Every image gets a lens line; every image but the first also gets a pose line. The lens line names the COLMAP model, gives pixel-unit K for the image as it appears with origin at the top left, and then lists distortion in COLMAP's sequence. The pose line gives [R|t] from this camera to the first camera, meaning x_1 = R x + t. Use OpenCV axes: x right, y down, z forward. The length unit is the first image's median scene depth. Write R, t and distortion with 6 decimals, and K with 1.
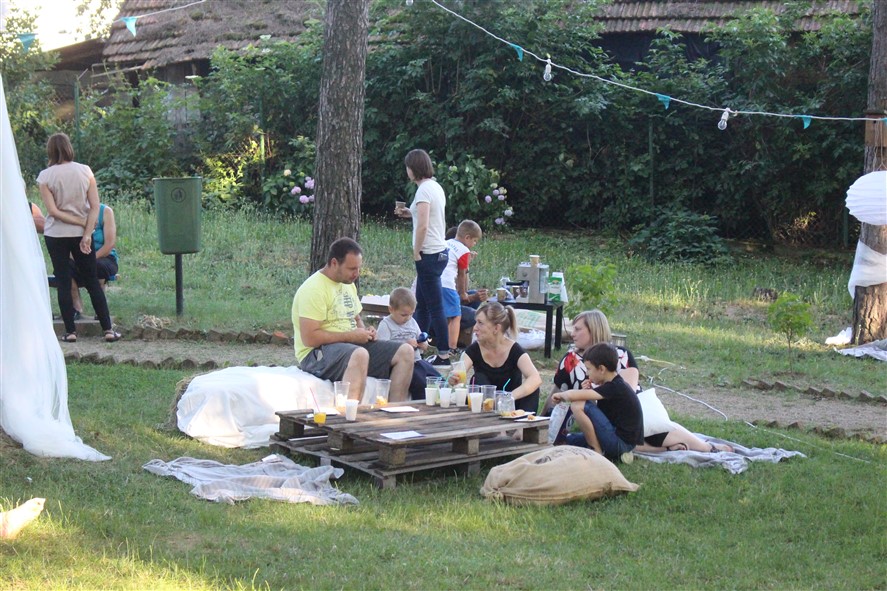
lens RADIAL K [[2204.9, 0, 443.5], [0, 2204.9, 295.5], [0, 0, 1]] dist [0.007664, -0.108040]
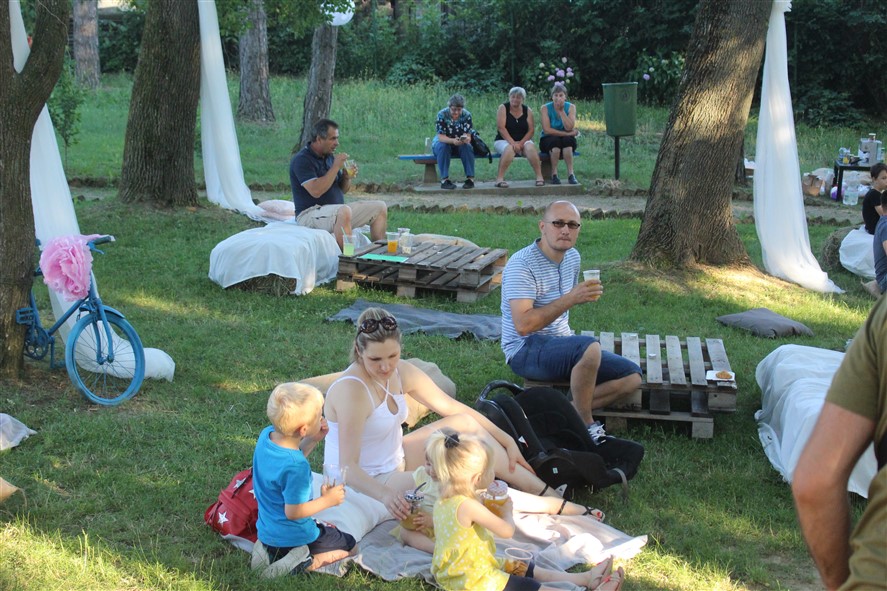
lens RADIAL K [[1609.8, 0, 443.4], [0, 1609.8, 318.4], [0, 0, 1]] dist [-0.026422, -0.004958]
pose [[0.995411, -0.027314, 0.091707, -0.236950], [0.015963, 0.992365, 0.122302, -0.021956], [-0.094348, -0.120277, 0.988247, -0.037510]]
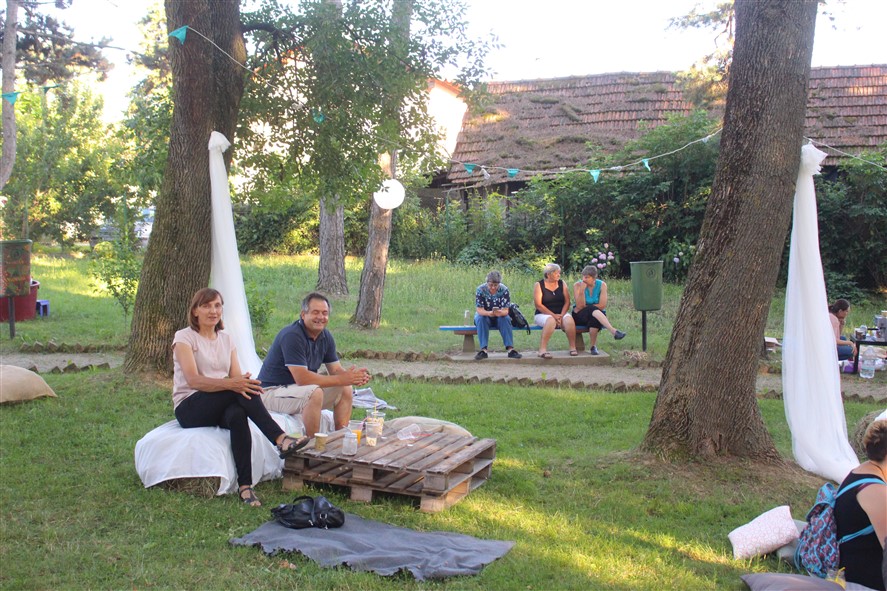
lens RADIAL K [[1149.5, 0, 443.5], [0, 1149.5, 295.5], [0, 0, 1]] dist [-0.080172, 0.002823]
pose [[0.999927, -0.006817, 0.009939, -0.191033], [0.006838, 0.999974, -0.002154, -0.020275], [-0.009925, 0.002221, 0.999948, 0.134734]]
